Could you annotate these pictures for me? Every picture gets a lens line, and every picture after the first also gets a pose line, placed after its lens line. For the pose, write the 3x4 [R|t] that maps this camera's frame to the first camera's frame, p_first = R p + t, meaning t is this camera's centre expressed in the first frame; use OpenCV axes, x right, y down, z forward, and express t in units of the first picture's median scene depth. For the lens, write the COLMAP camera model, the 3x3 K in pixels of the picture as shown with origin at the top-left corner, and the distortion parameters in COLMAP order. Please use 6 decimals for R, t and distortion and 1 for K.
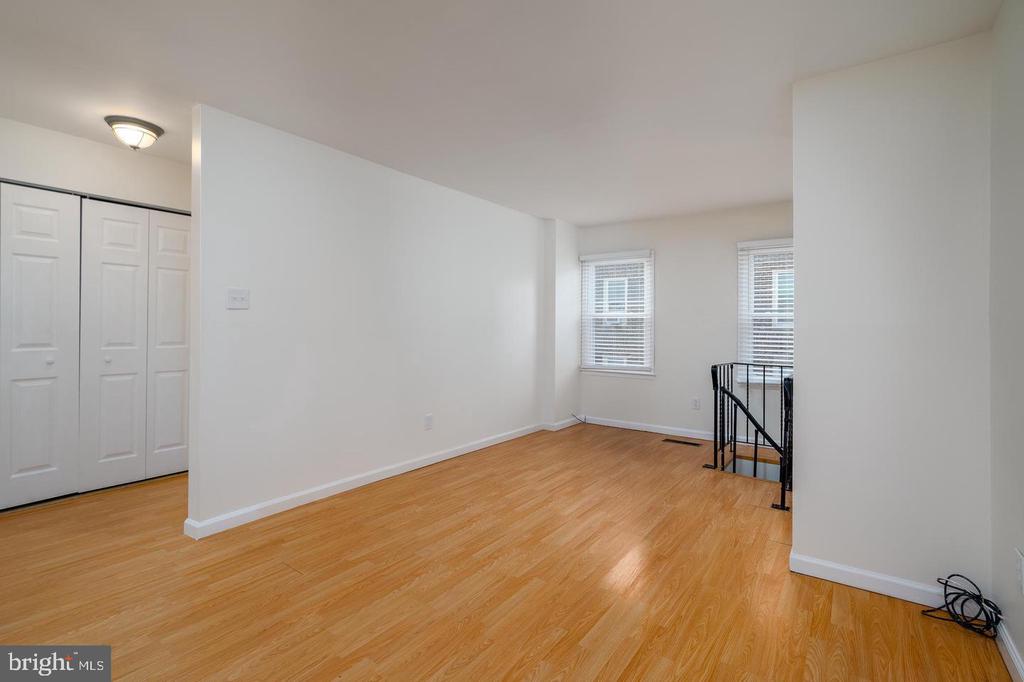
lens RADIAL K [[475.3, 0, 522.9], [0, 475.3, 326.6], [0, 0, 1]] dist [-0.006323, 0.003263]
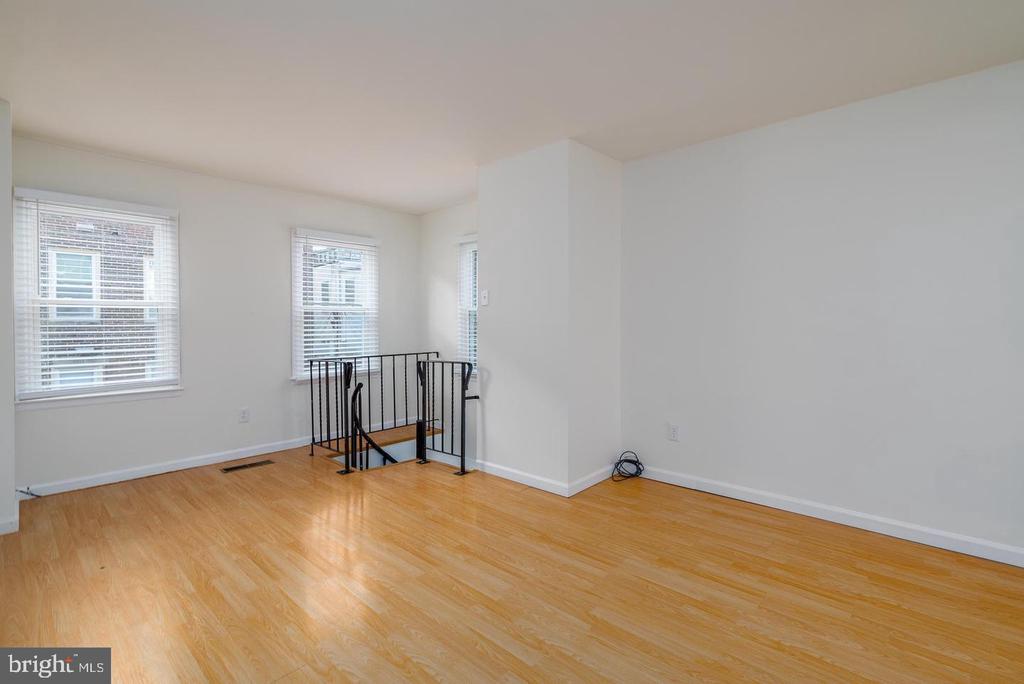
lens RADIAL K [[475.3, 0, 490.5], [0, 475.3, 327.9], [0, 0, 1]] dist [-0.006323, 0.003263]
pose [[0.144397, -0.019932, 0.989319, -0.639572], [0.003763, 0.999801, 0.019594, -0.001625], [-0.989513, 0.000893, 0.144444, 0.806483]]
